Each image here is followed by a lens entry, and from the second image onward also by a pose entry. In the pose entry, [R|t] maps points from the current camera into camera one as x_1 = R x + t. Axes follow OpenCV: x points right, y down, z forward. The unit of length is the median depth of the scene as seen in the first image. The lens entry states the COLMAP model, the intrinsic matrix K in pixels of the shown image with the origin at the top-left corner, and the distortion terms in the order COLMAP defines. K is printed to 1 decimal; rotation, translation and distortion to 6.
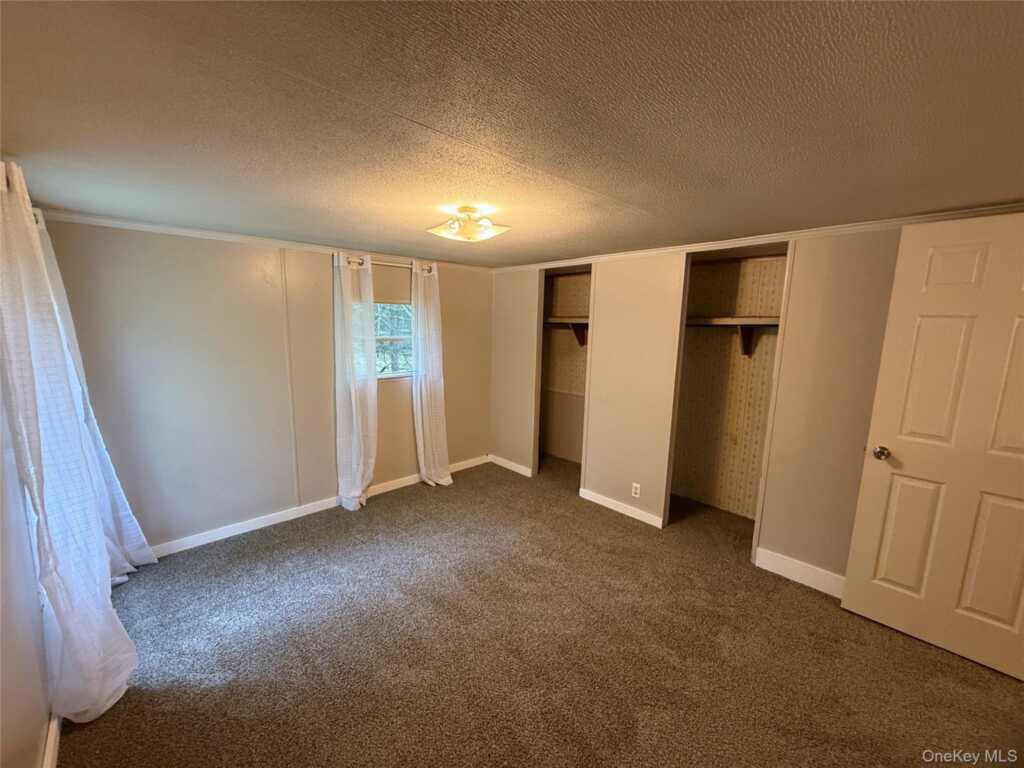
lens RADIAL K [[408.5, 0, 509.6], [0, 408.5, 384.8], [0, 0, 1]] dist [0.000687, -0.000080]
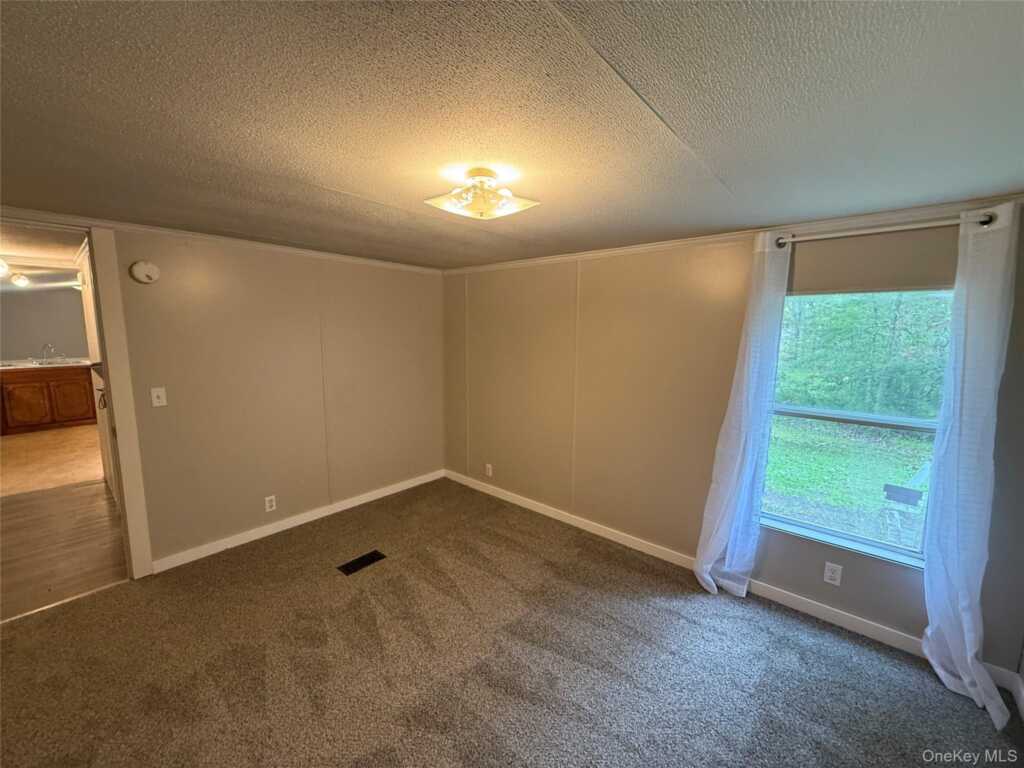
lens RADIAL K [[408.5, 0, 509.6], [0, 408.5, 384.8], [0, 0, 1]] dist [0.000687, -0.000080]
pose [[-0.994508, -0.020163, -0.102705, -0.054878], [-0.047790, 0.960484, 0.274200, -0.196712], [0.093117, 0.277602, -0.956173, 1.370663]]
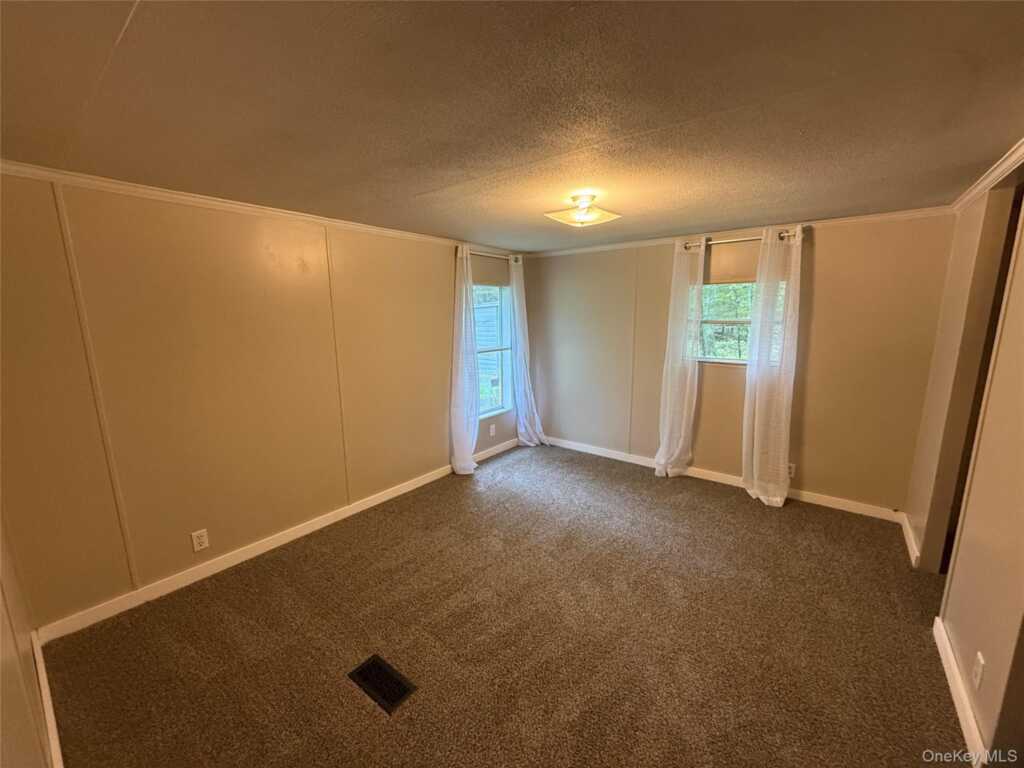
lens RADIAL K [[408.5, 0, 509.6], [0, 408.5, 384.8], [0, 0, 1]] dist [0.000687, -0.000080]
pose [[0.147460, 0.154358, -0.976949, 0.778696], [-0.137972, 0.981299, 0.134220, -0.035466], [0.979397, 0.115000, 0.165999, 0.511390]]
